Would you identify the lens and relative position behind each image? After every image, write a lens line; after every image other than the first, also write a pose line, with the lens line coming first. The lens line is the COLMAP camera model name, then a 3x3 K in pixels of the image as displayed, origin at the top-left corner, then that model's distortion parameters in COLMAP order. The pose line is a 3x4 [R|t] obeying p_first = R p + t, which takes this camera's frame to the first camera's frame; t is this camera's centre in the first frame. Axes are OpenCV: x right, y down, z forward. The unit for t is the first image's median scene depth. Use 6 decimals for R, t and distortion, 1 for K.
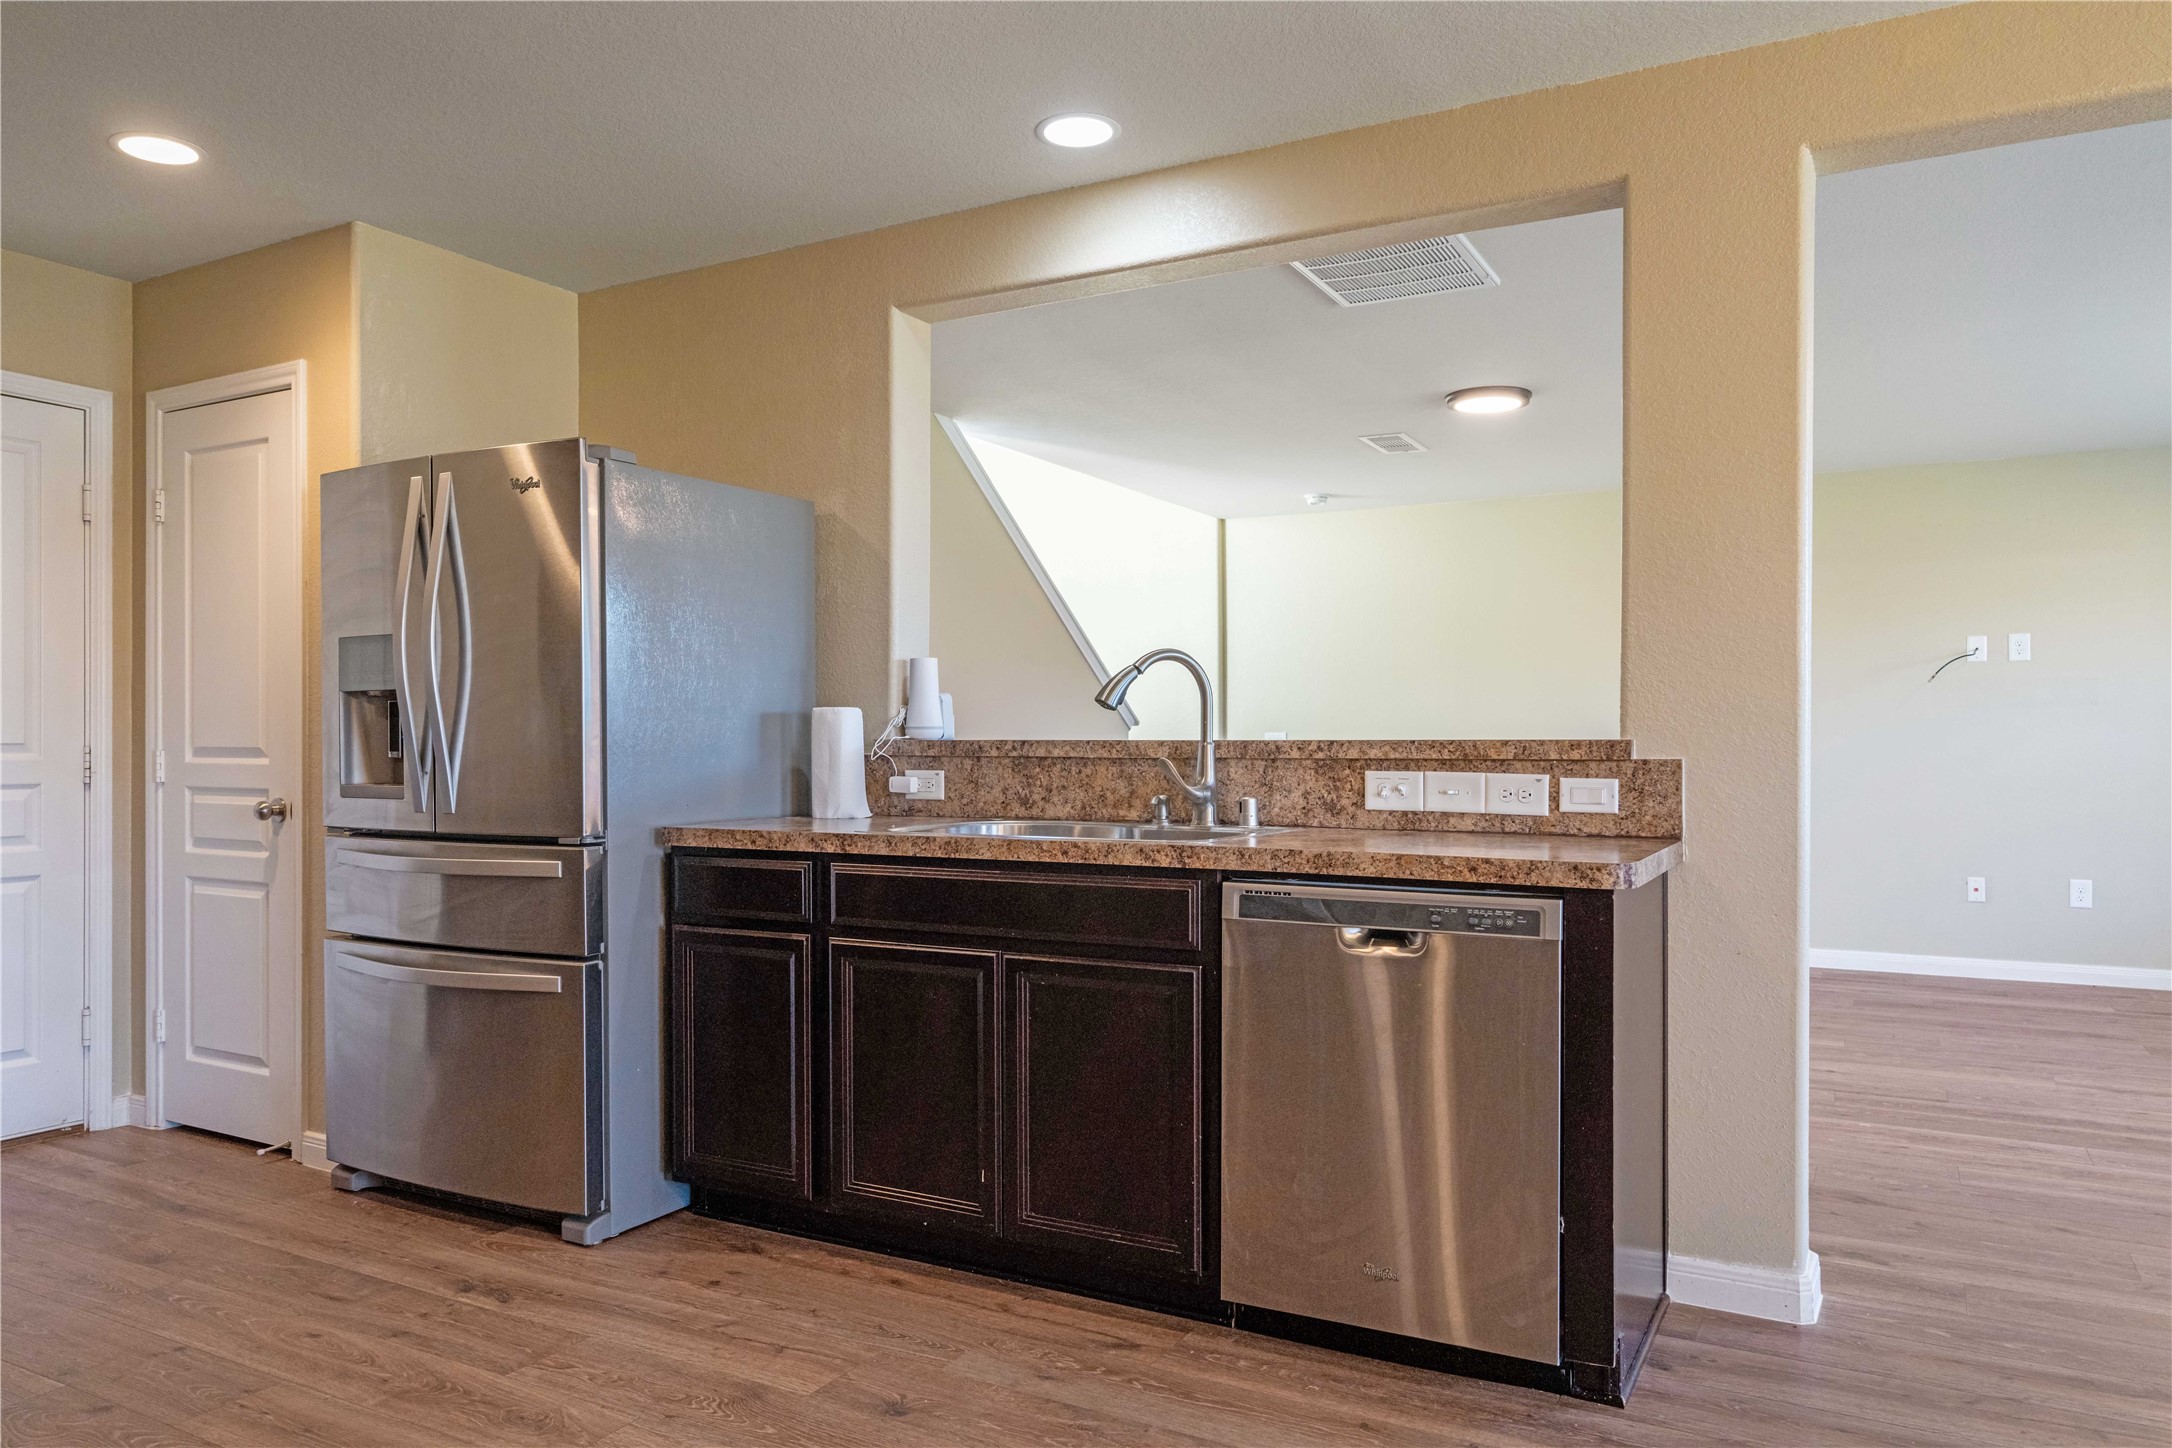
lens RADIAL K [[1470.1, 0, 1086.1], [0, 1470.1, 740.8], [0, 0, 1]] dist [-0.006584, 0.005199]
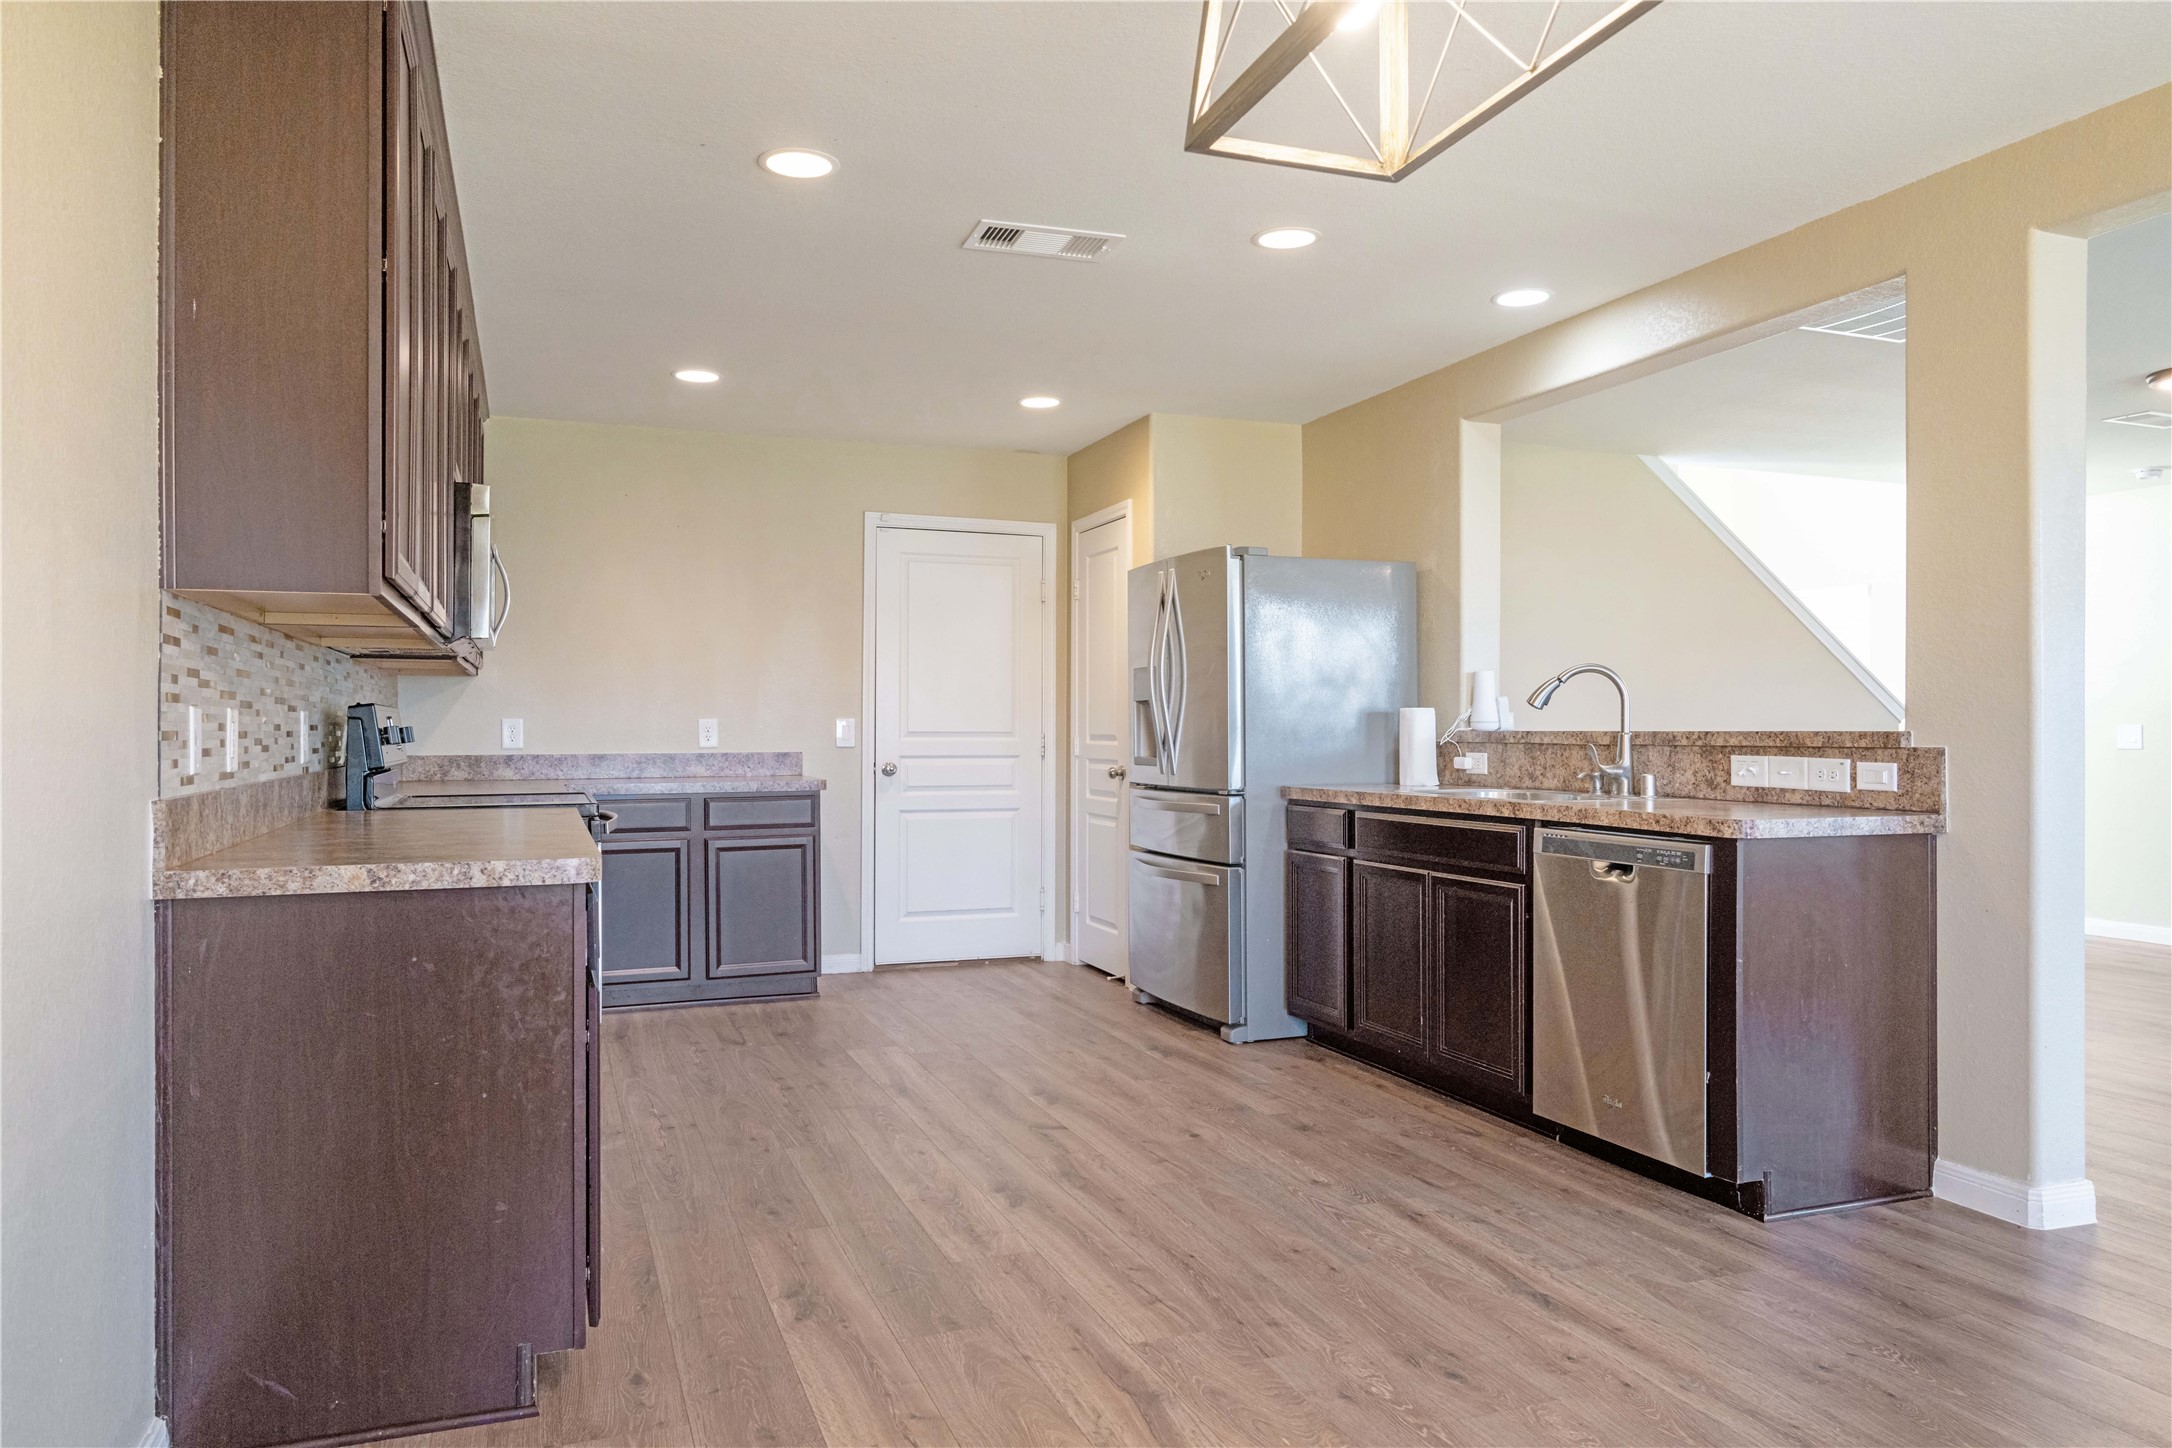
lens RADIAL K [[1428.1, 0, 1057.4], [0, 1428.1, 715.1], [0, 0, 1]] dist [-0.000463, 0.001343]
pose [[0.757374, -0.005671, -0.652957, 0.552335], [-0.002095, 0.999936, -0.011115, 0.000581], [0.652978, 0.009786, 0.757313, -0.324932]]
